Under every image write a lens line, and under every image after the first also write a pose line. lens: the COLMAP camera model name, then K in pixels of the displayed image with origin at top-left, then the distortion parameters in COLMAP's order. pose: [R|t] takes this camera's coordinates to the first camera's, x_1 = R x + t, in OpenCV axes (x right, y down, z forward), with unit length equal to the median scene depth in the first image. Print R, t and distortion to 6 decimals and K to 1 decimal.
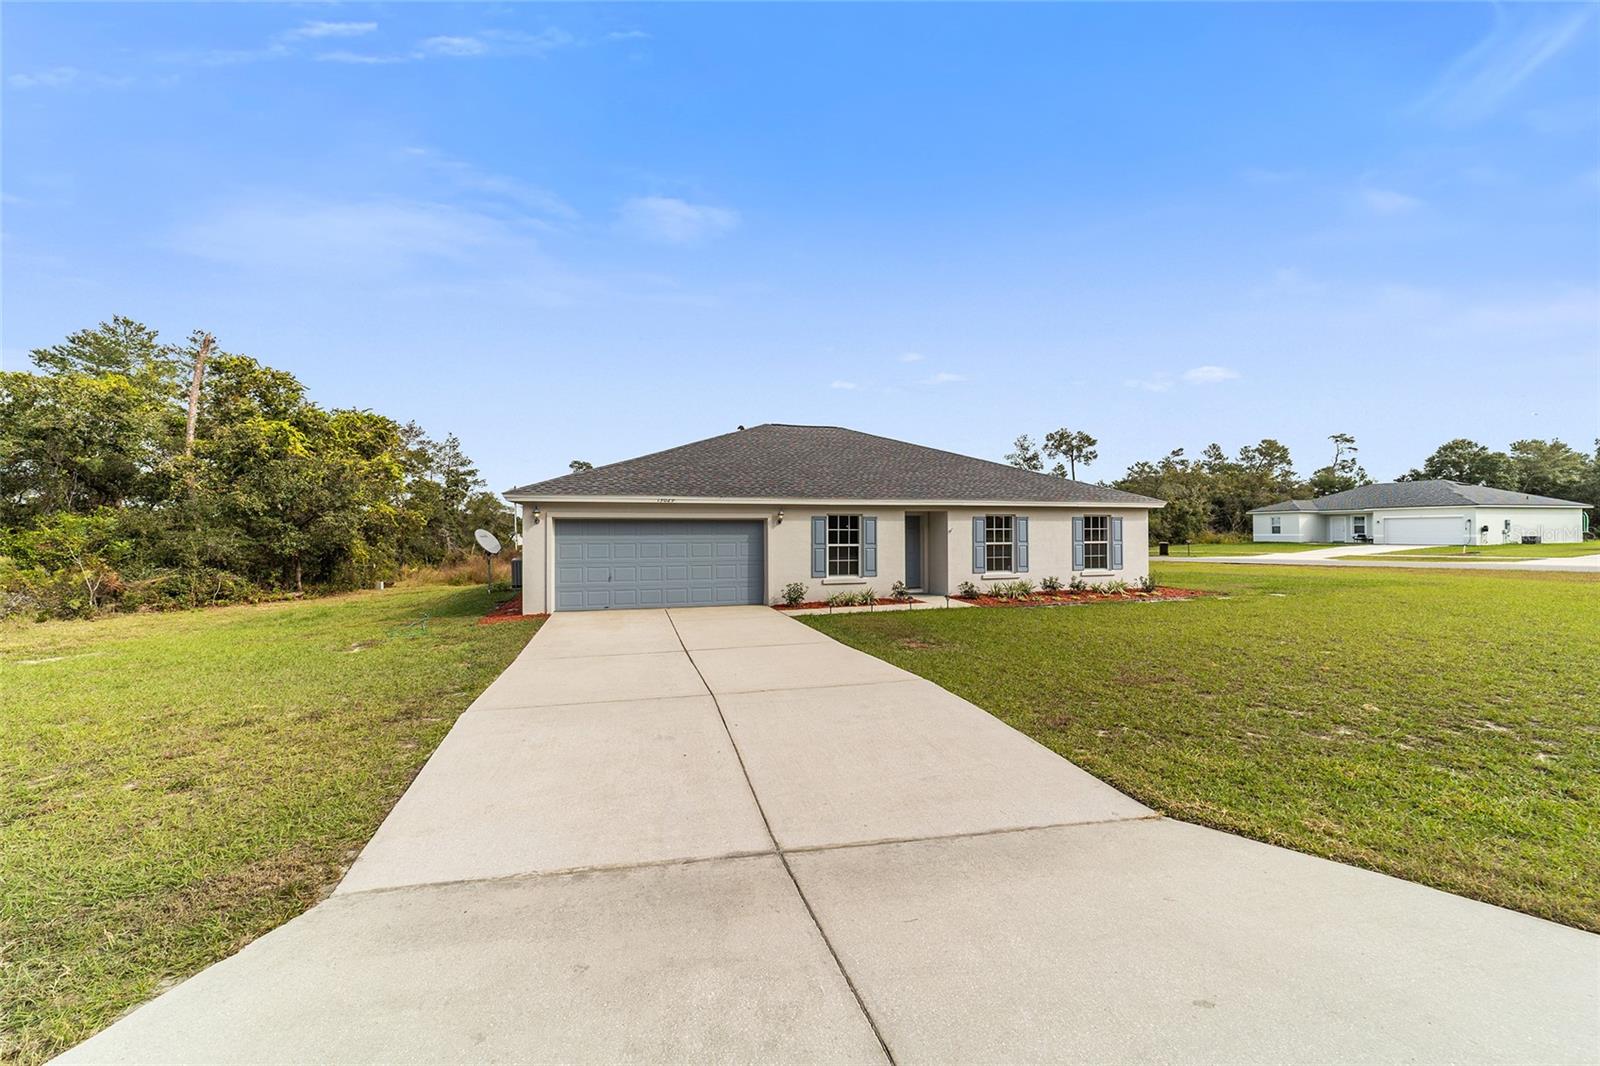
lens RADIAL K [[603.7, 0, 790.8], [0, 603.7, 535.1], [0, 0, 1]] dist [0.000626, 0.003368]
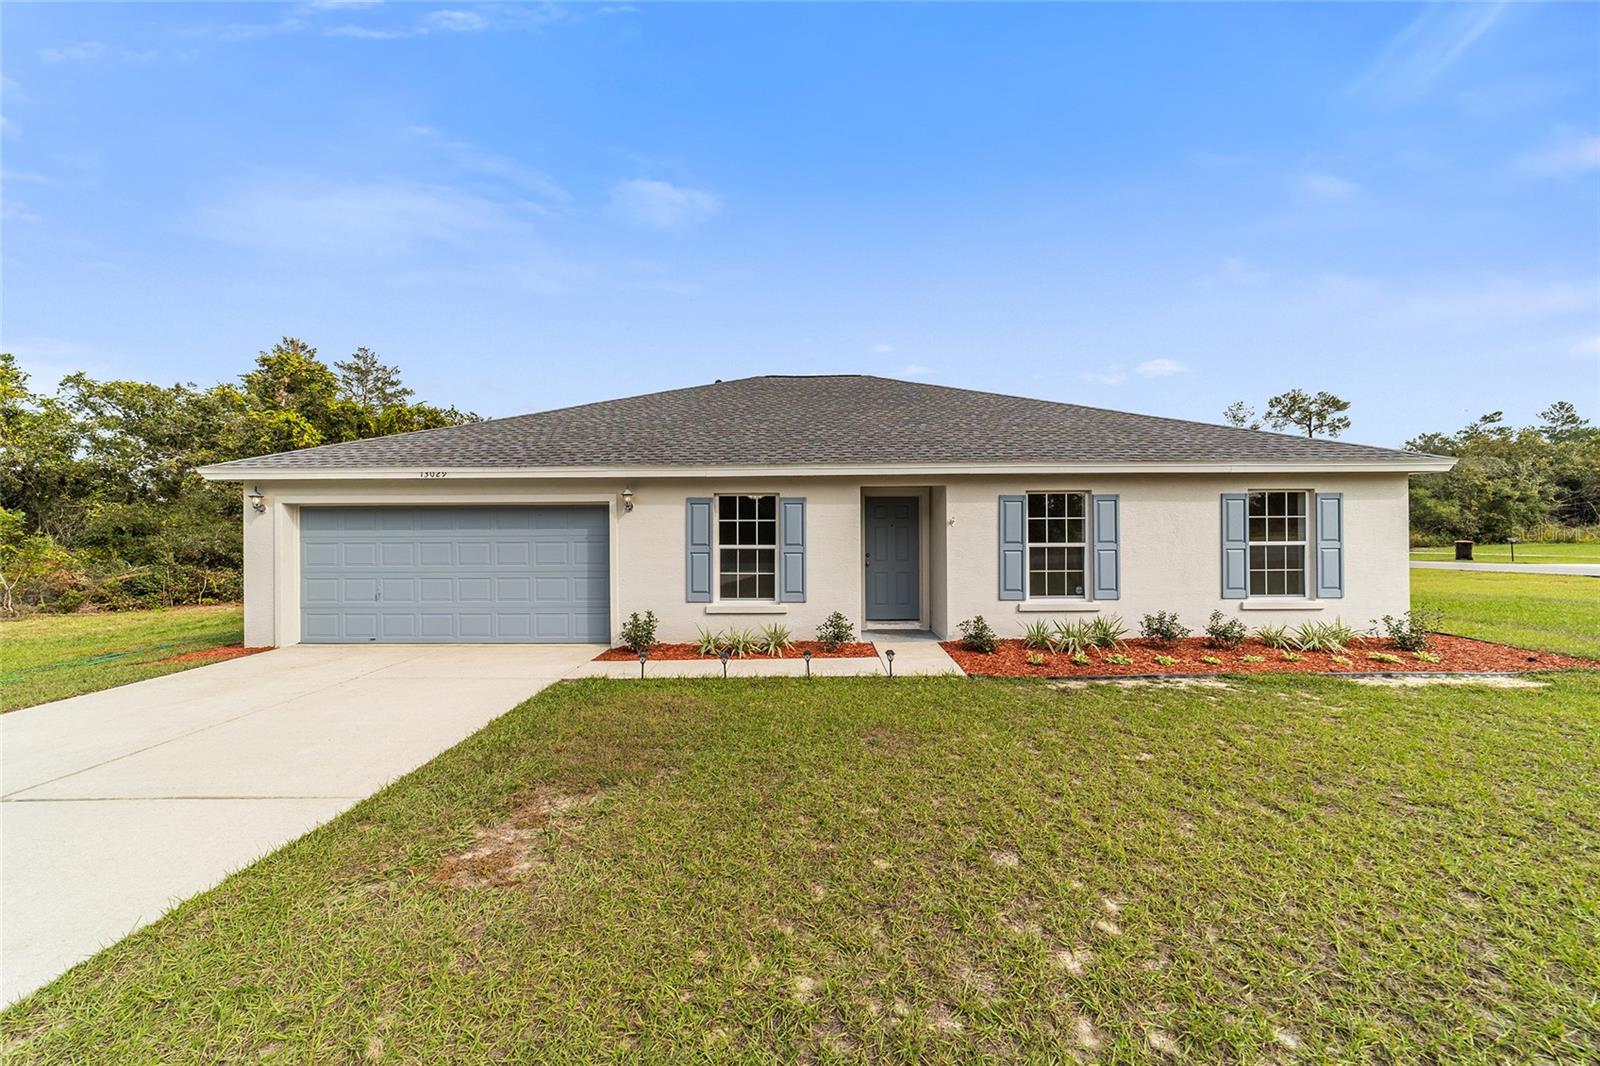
lens RADIAL K [[603.7, 0, 794.4], [0, 603.7, 536.4], [0, 0, 1]] dist [0.000626, 0.003368]
pose [[0.959945, 0.001663, -0.280184, 0.254628], [0.000792, 0.999962, 0.008651, 0.001348], [0.280188, -0.008526, 0.959907, 0.394759]]
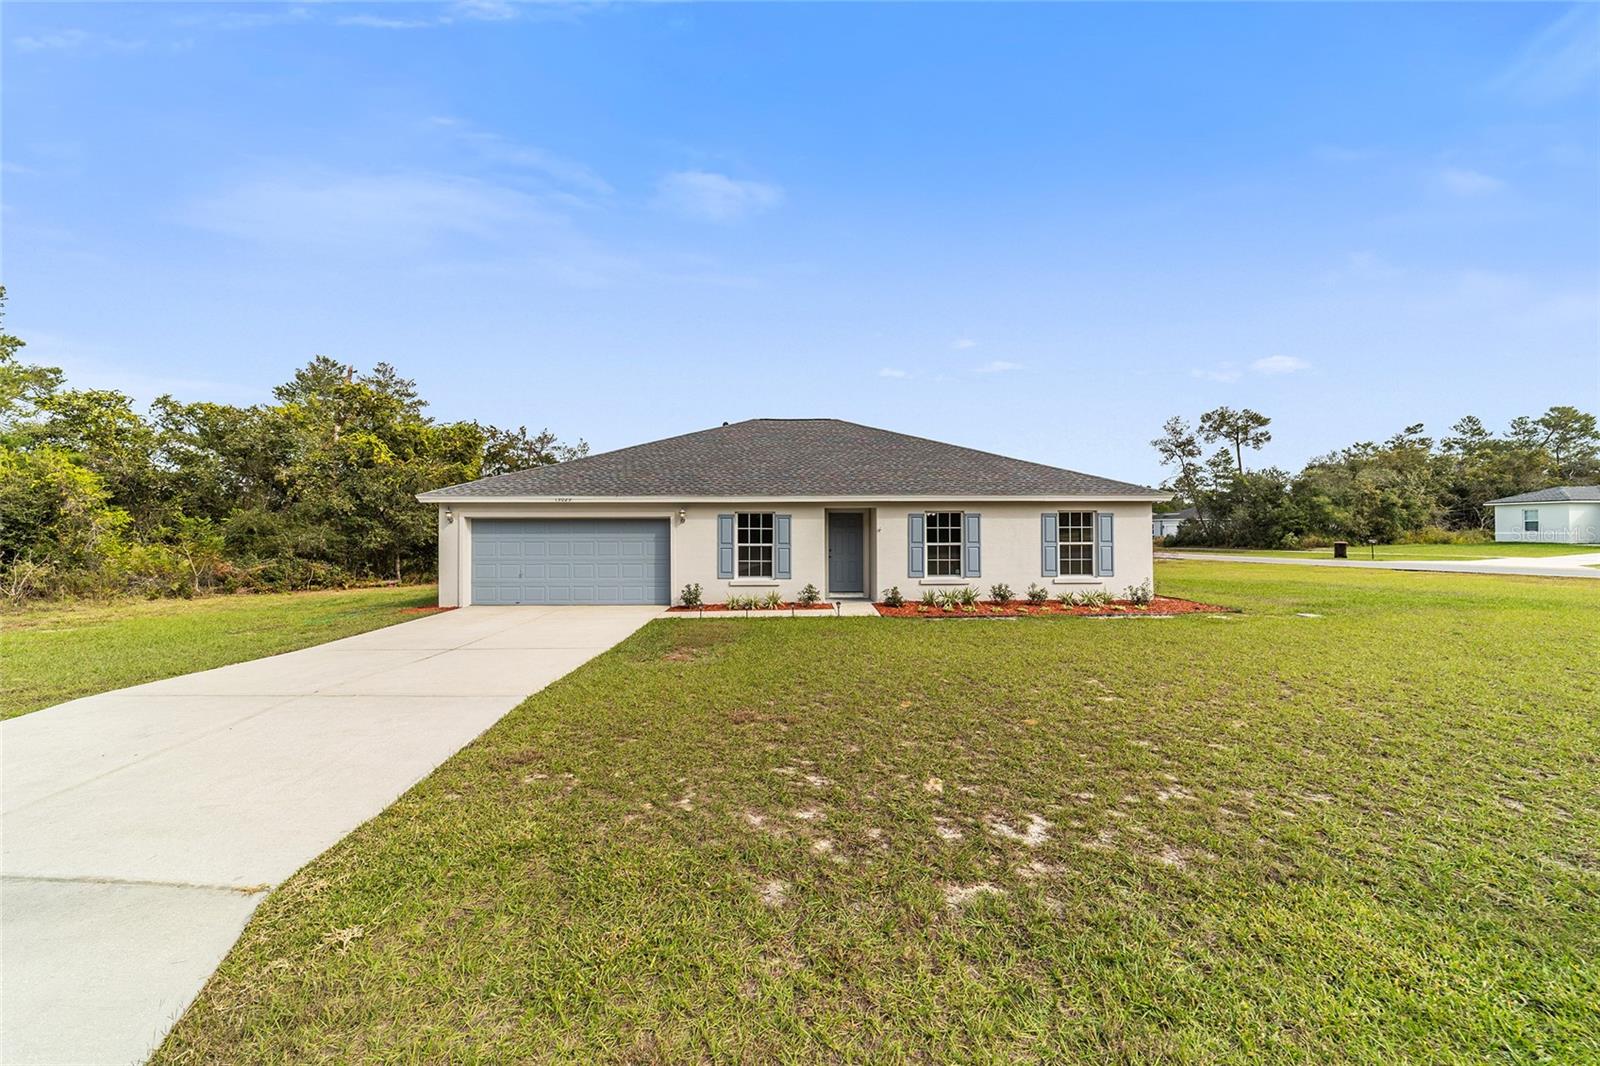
lens RADIAL K [[603.7, 0, 790.8], [0, 603.7, 533.3], [0, 0, 1]] dist [0.000626, 0.003368]
pose [[0.966999, 0.003212, -0.254761, 0.330664], [-0.002105, 0.999987, 0.004615, -0.005065], [0.254772, -0.003927, 0.966993, 0.088981]]
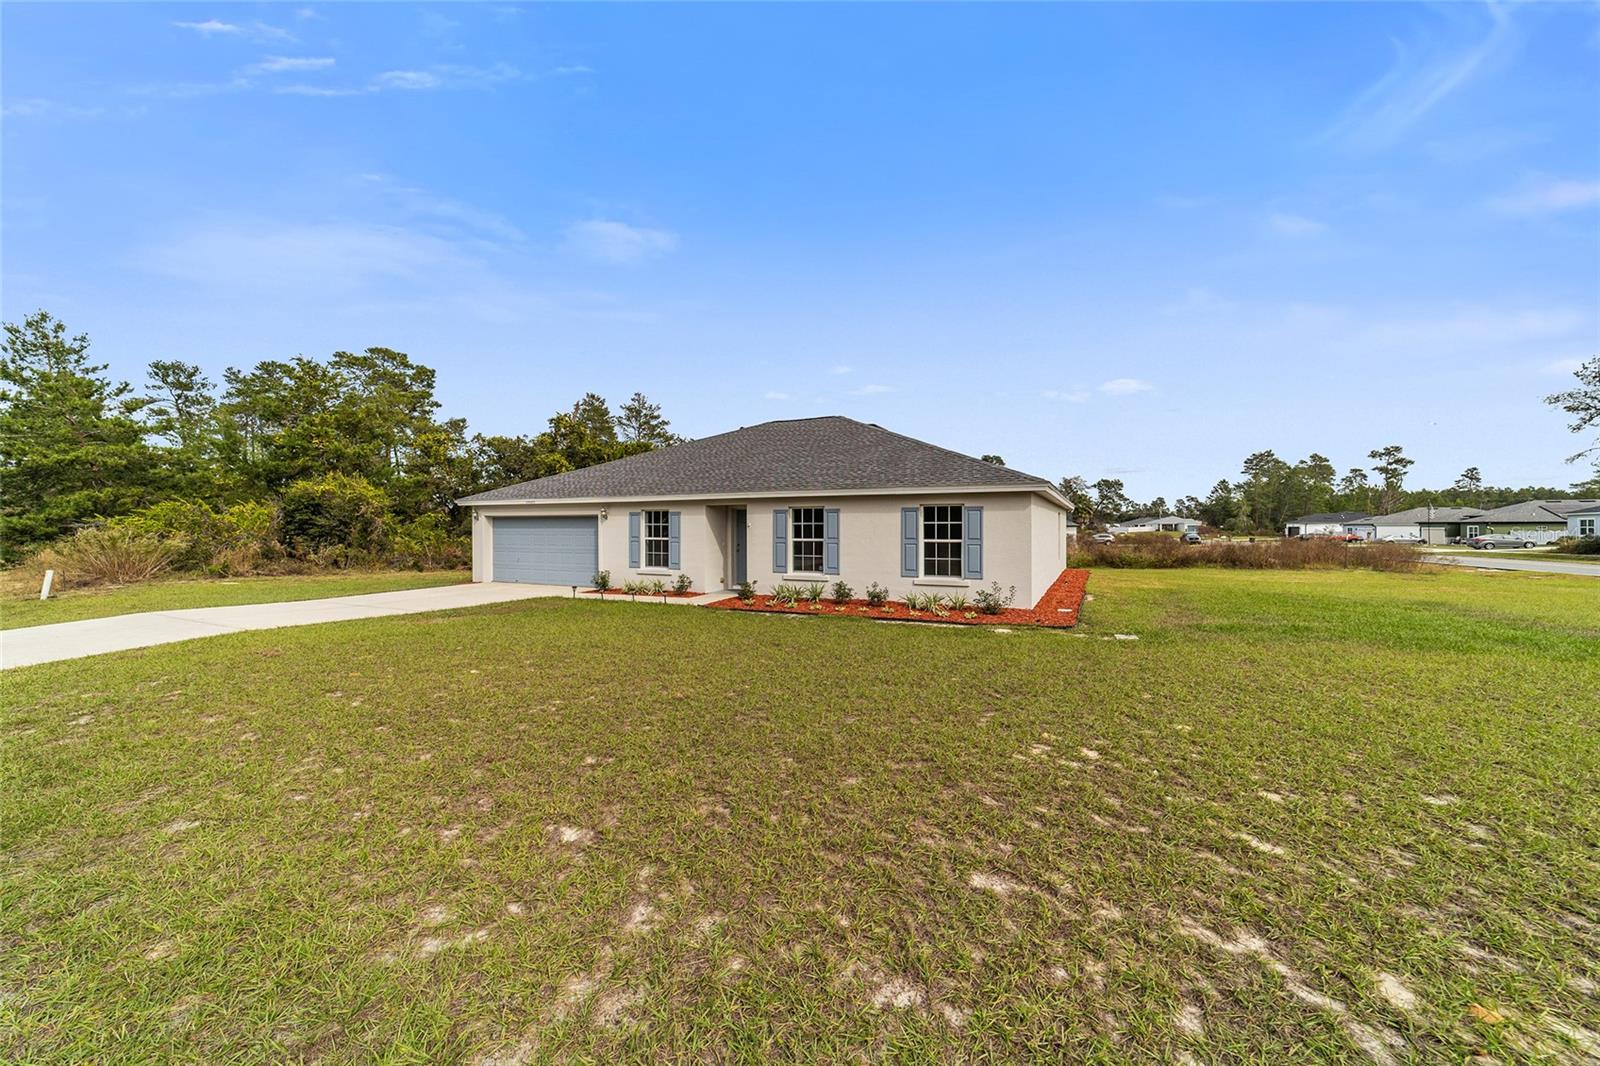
lens RADIAL K [[603.7, 0, 798.8], [0, 603.7, 534.1], [0, 0, 1]] dist [0.000626, 0.003368]
pose [[0.754642, 0.010370, -0.656054, 0.848333], [-0.004280, 0.999932, 0.010882, -0.003648], [0.656122, -0.005404, 0.754635, 0.310150]]
